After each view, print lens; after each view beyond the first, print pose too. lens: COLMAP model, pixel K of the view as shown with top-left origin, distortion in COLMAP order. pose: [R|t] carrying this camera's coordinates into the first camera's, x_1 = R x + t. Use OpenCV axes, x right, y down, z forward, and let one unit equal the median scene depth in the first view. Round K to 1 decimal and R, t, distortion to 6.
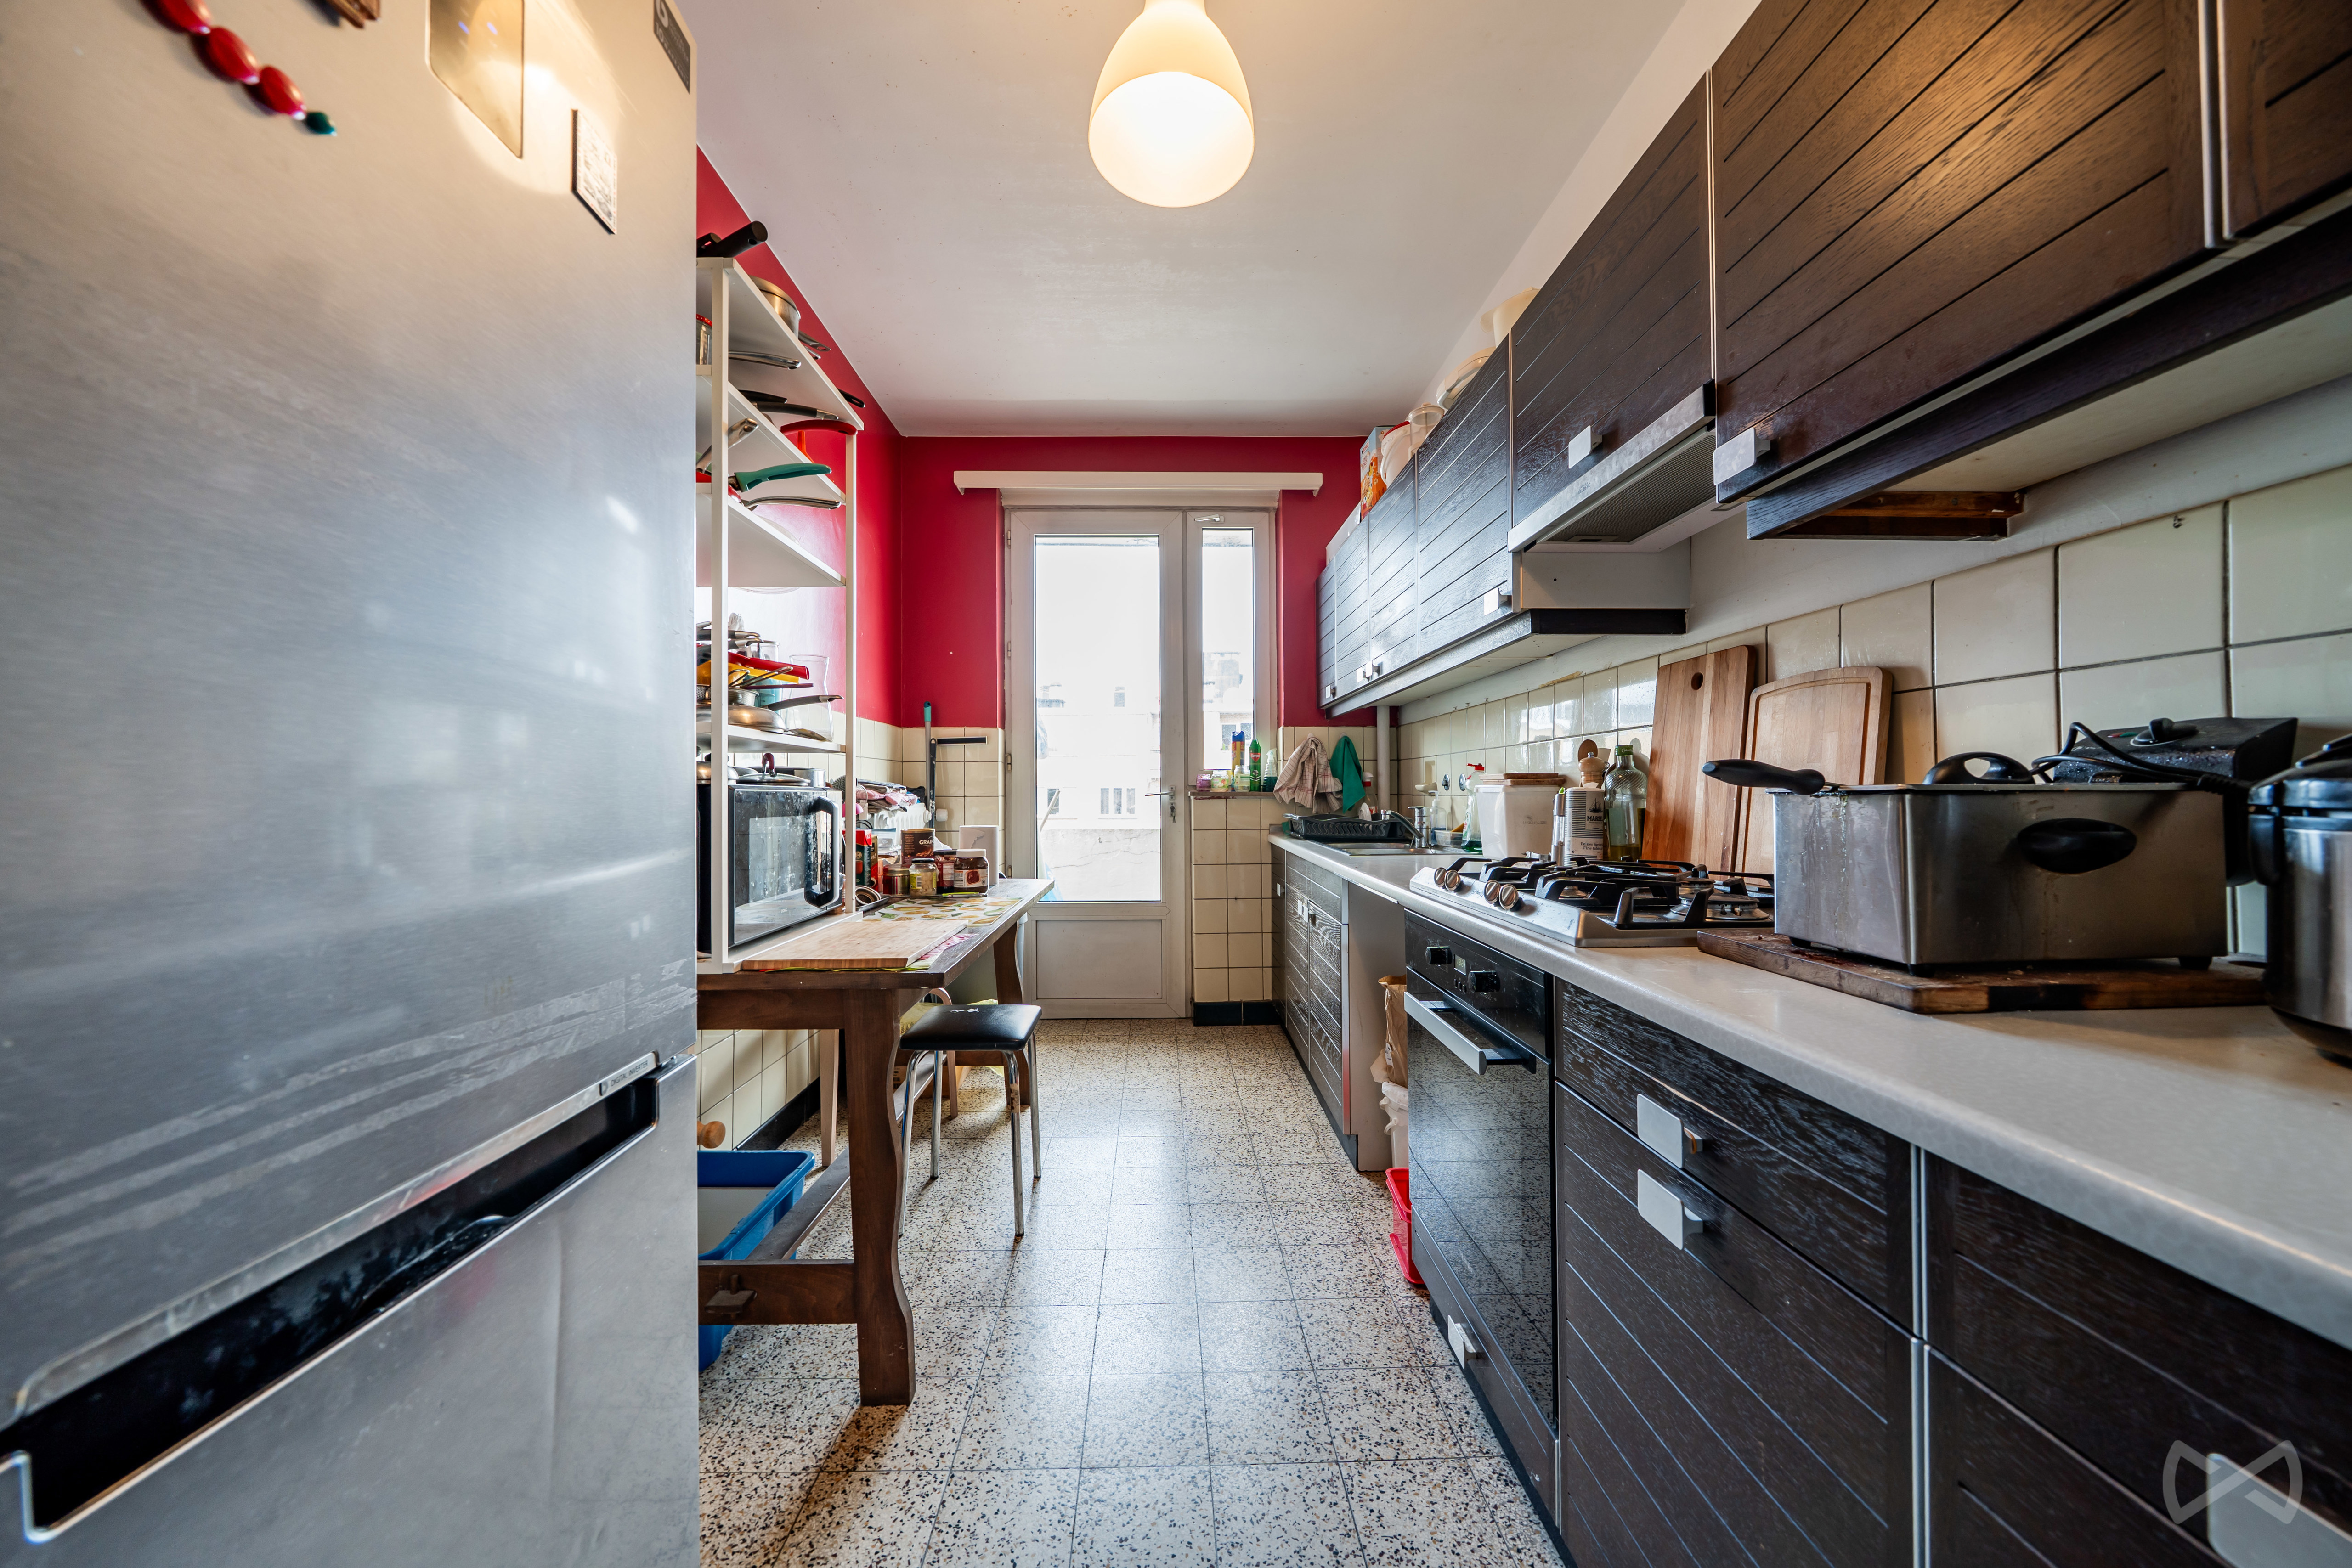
lens RADIAL K [[805.5, 0, 1174.0], [0, 805.5, 782.3], [0, 0, 1]] dist [-0.006085, 0.000030]
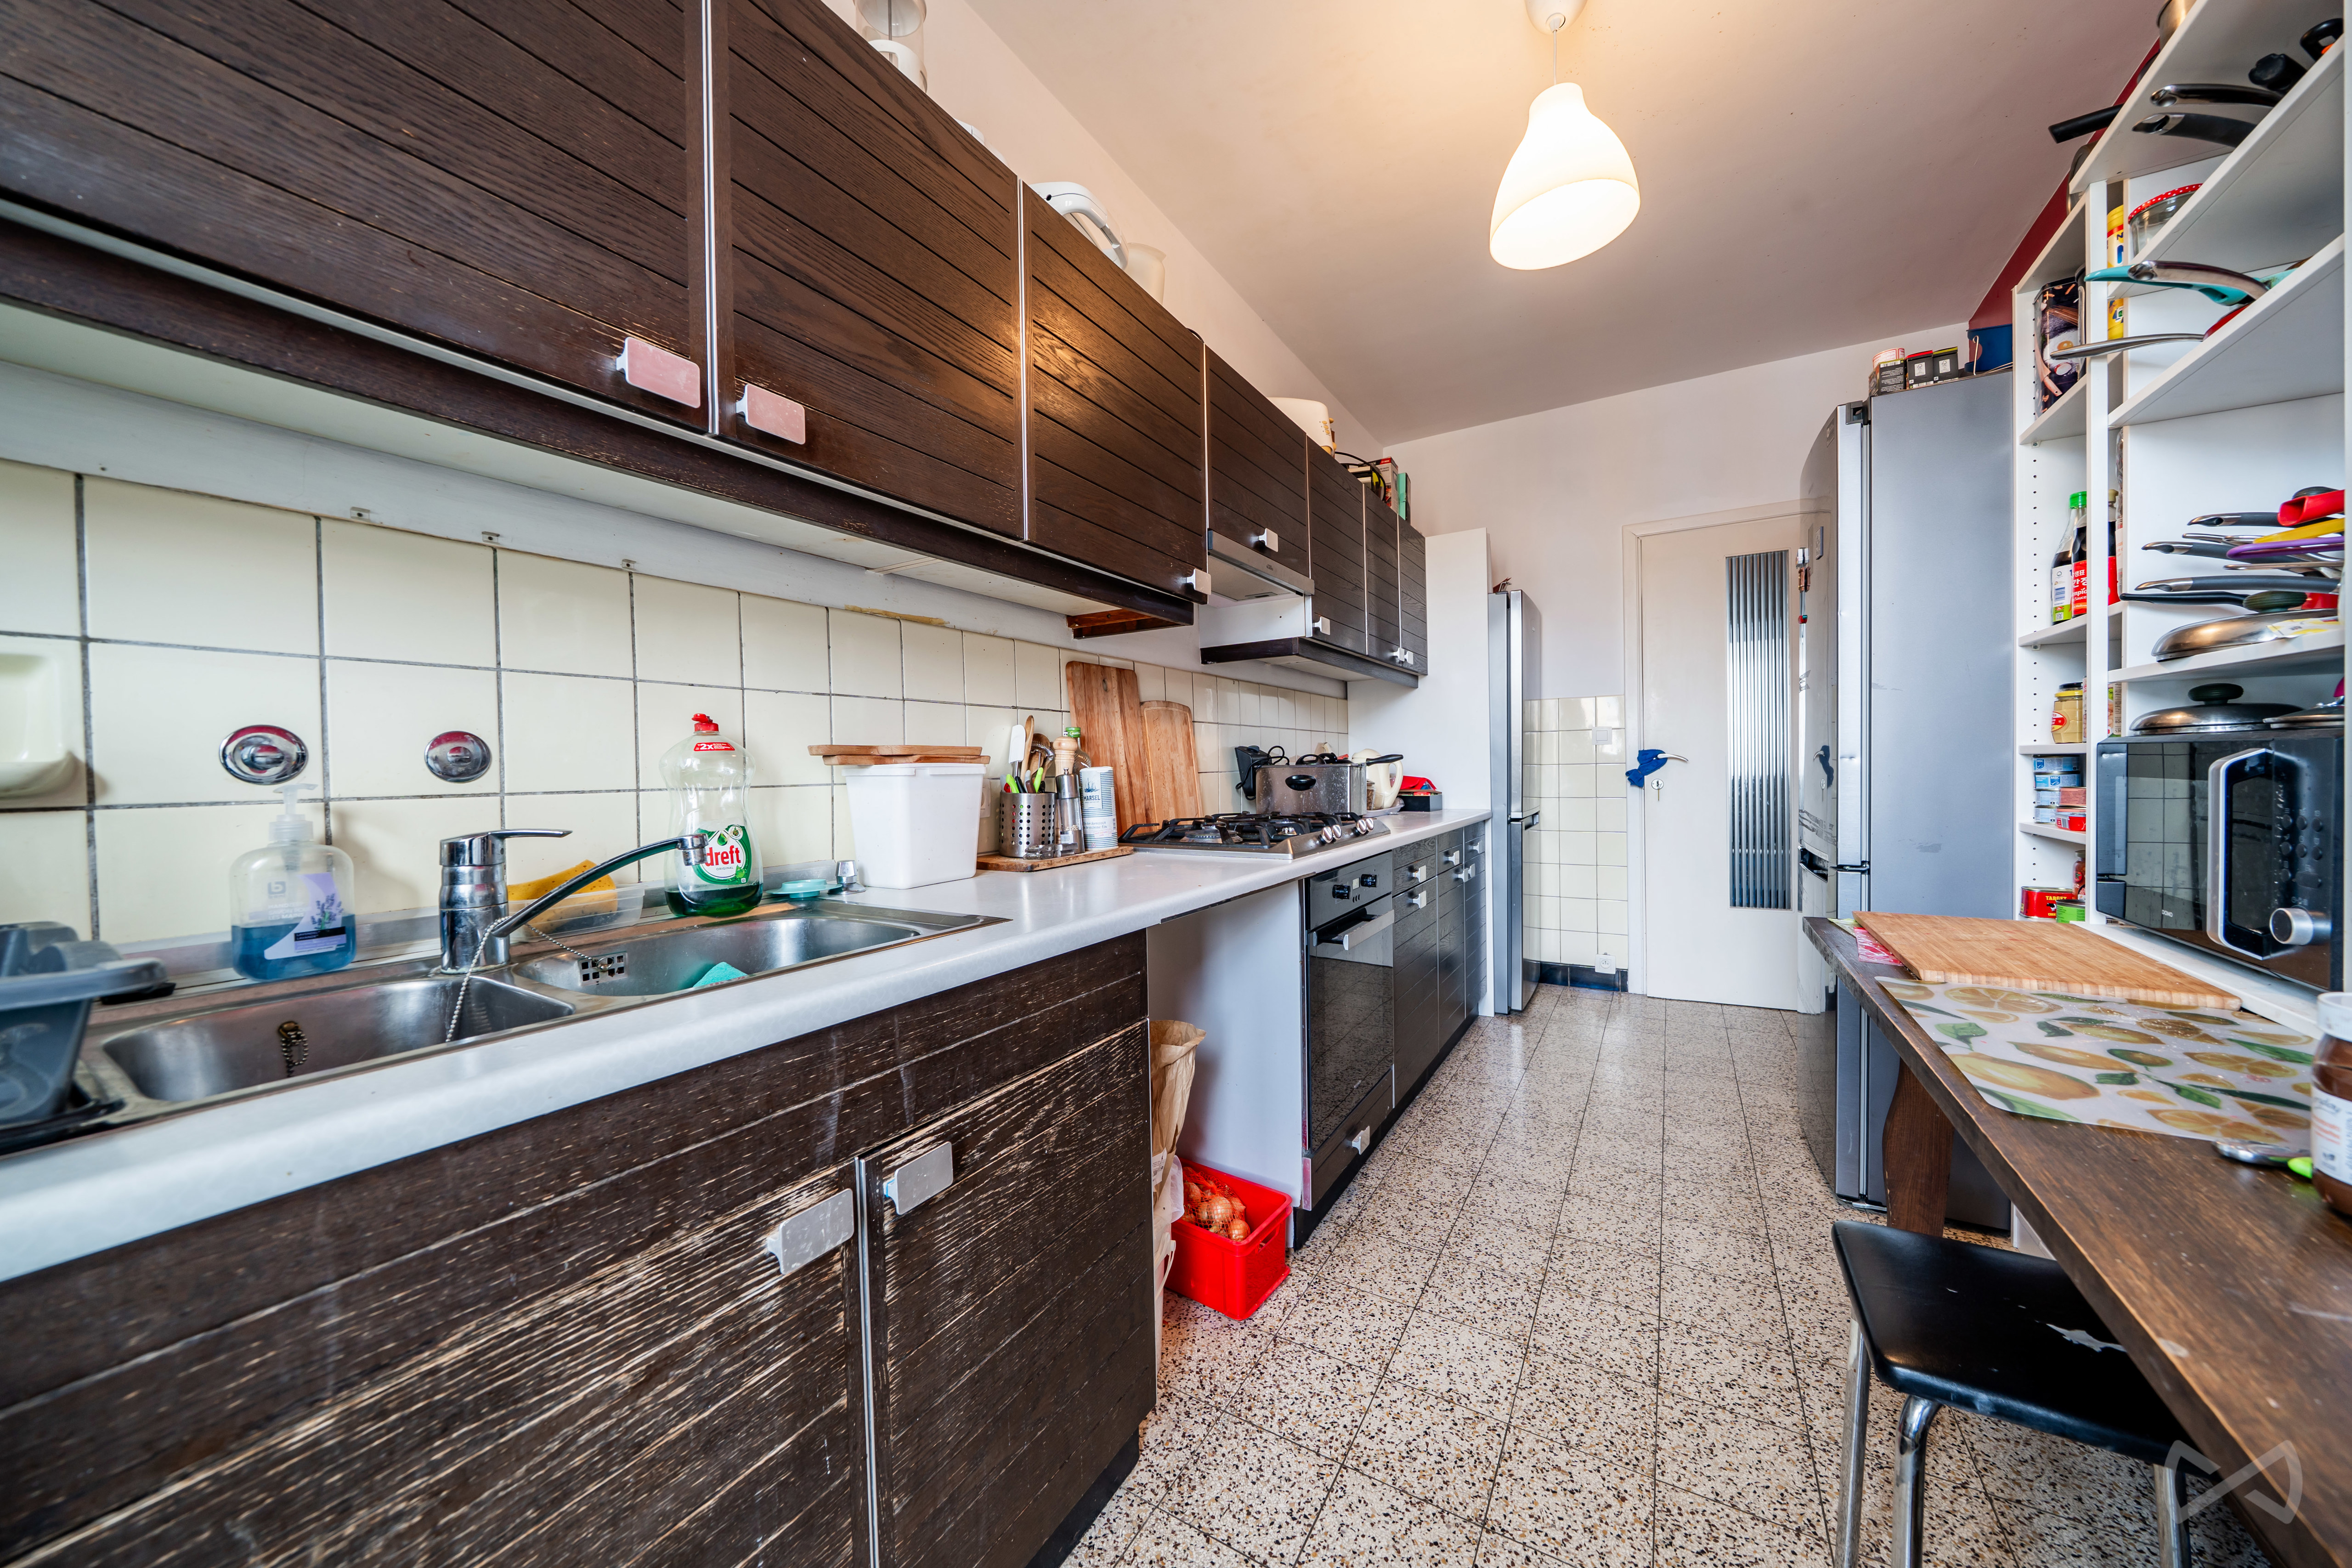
lens RADIAL K [[800.8, 0, 1185.0], [0, 800.8, 780.1], [0, 0, 1]] dist [-0.007280, 0.000595]
pose [[-0.844548, 0.012524, 0.535334, -0.117877], [0.016167, 0.999867, 0.002114, 0.023548], [-0.535236, 0.010441, -0.844638, 1.770798]]
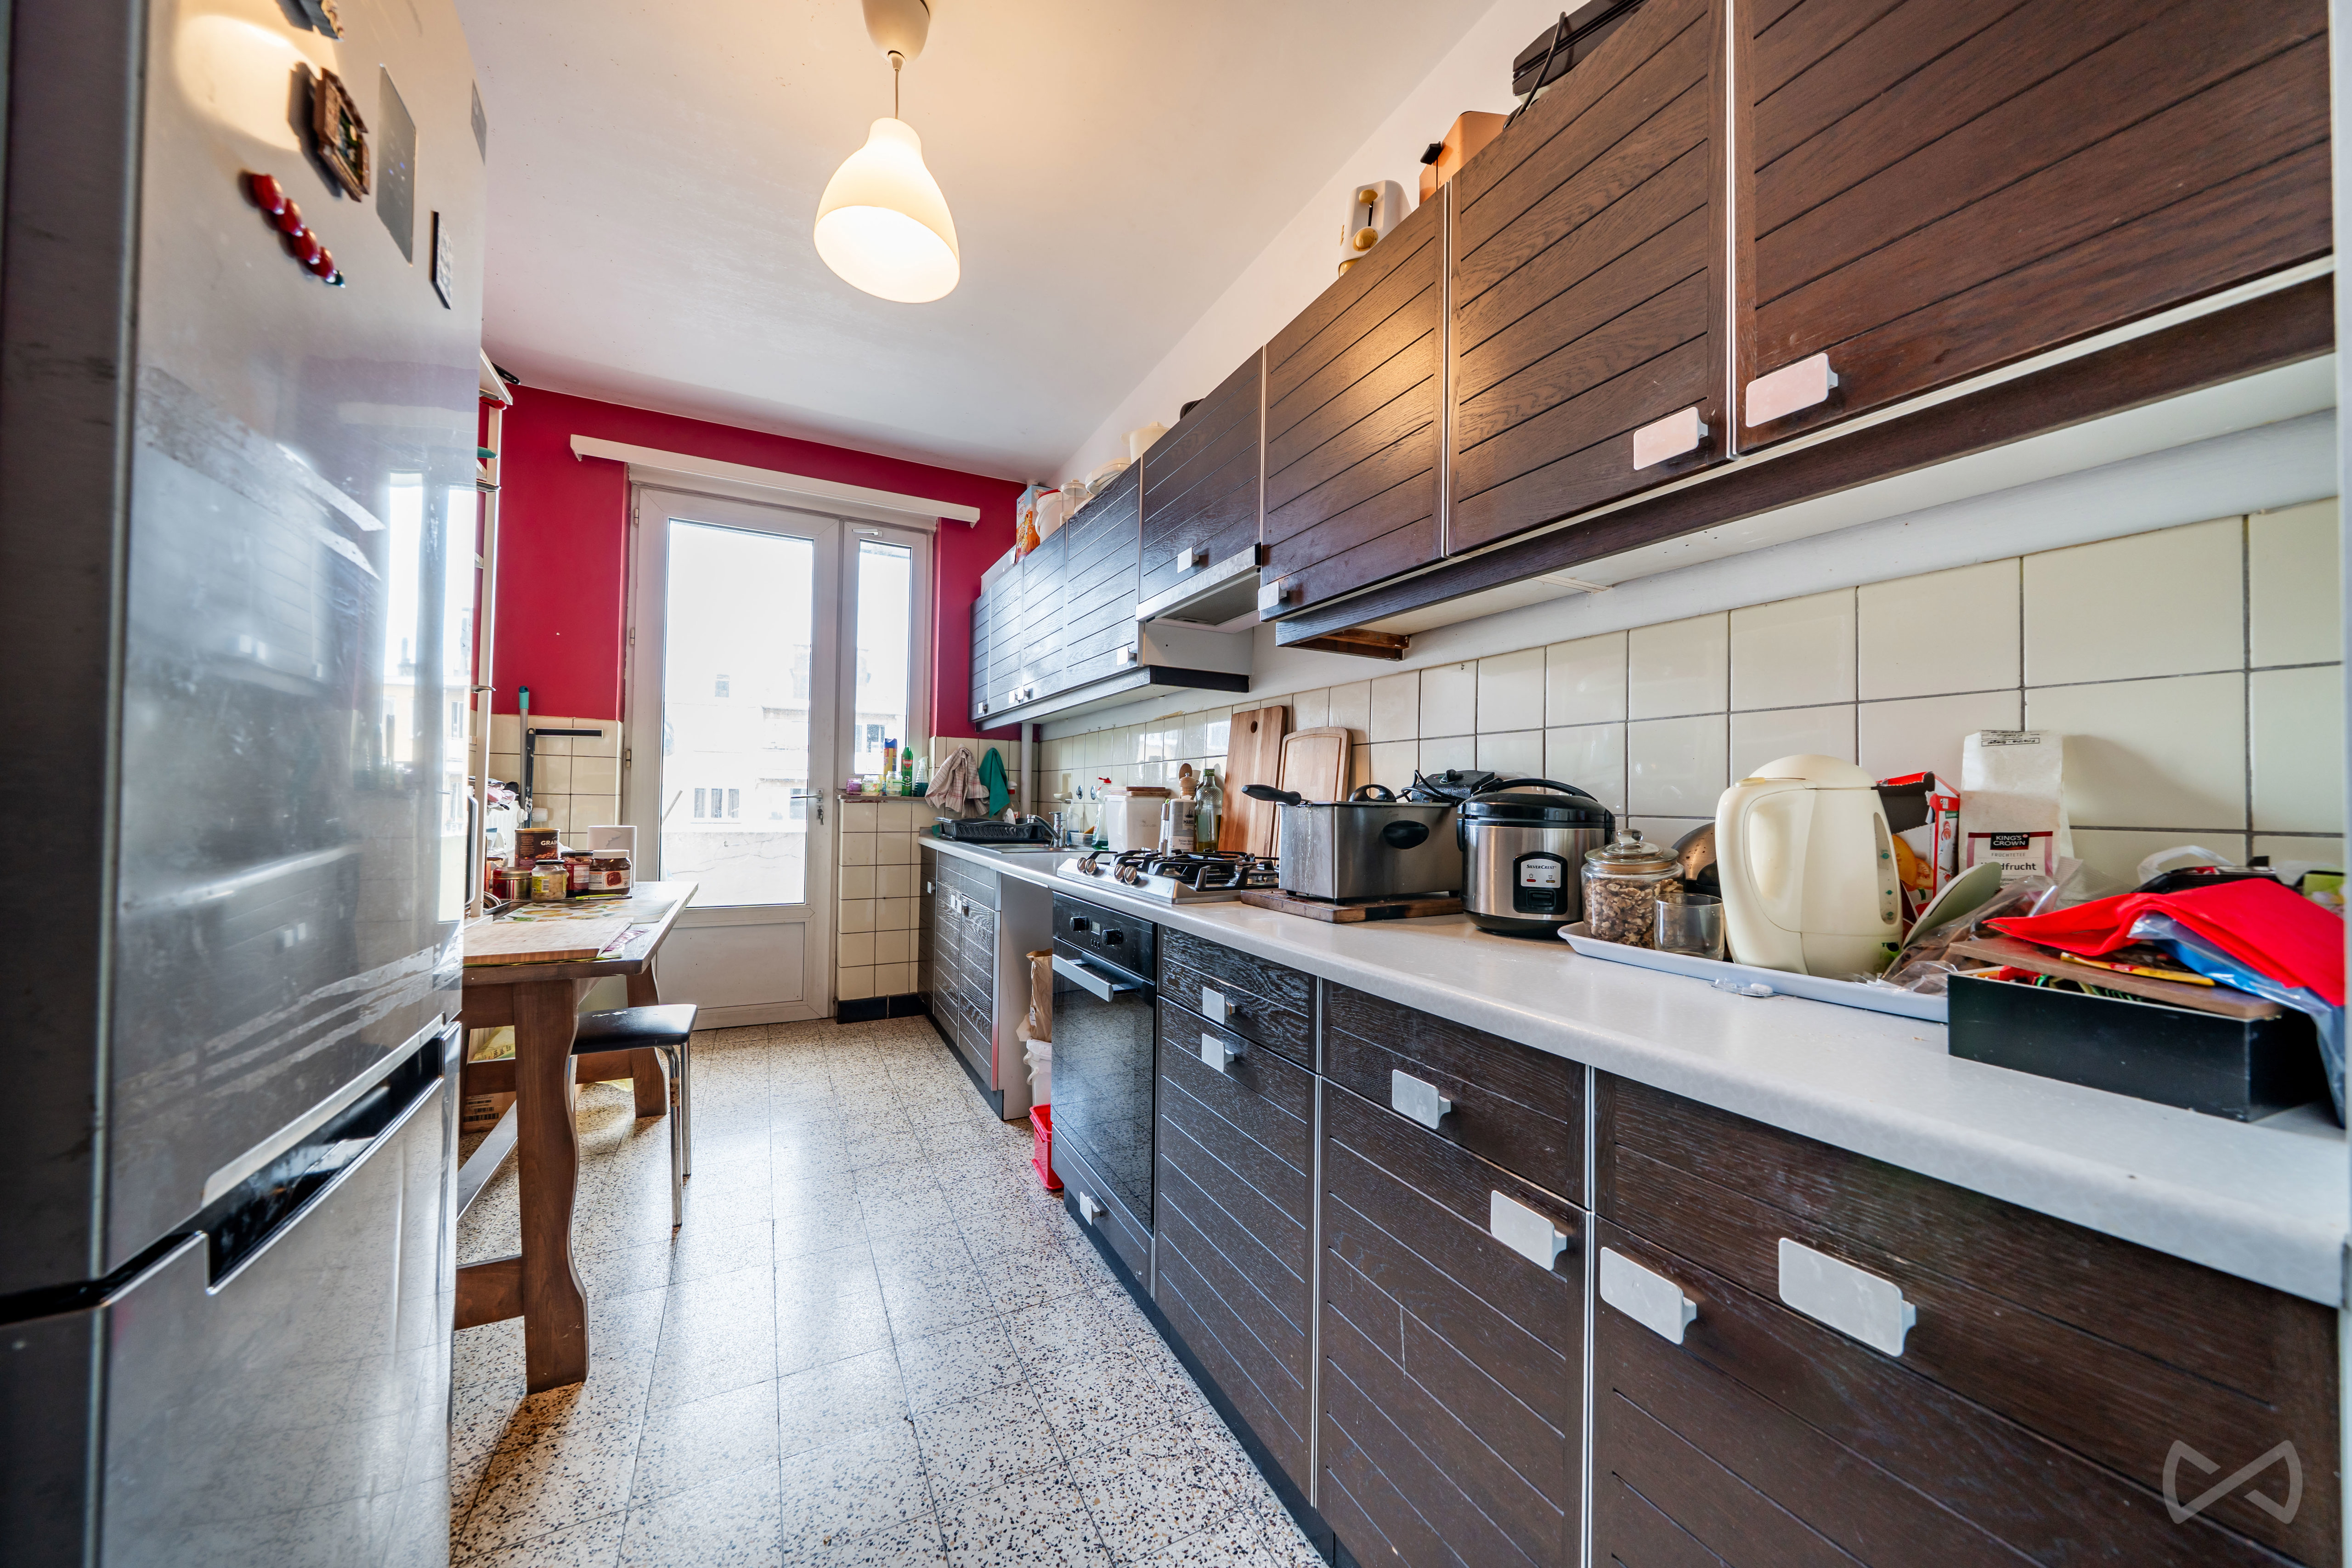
lens RADIAL K [[805.6, 0, 1174.0], [0, 805.6, 782.3], [0, 0, 1]] dist [-0.006085, 0.000030]
pose [[0.897634, 0.030089, 0.439713, -0.096287], [-0.026525, 0.999547, -0.014250, -0.001584], [-0.439943, 0.001128, 0.898025, -0.204830]]
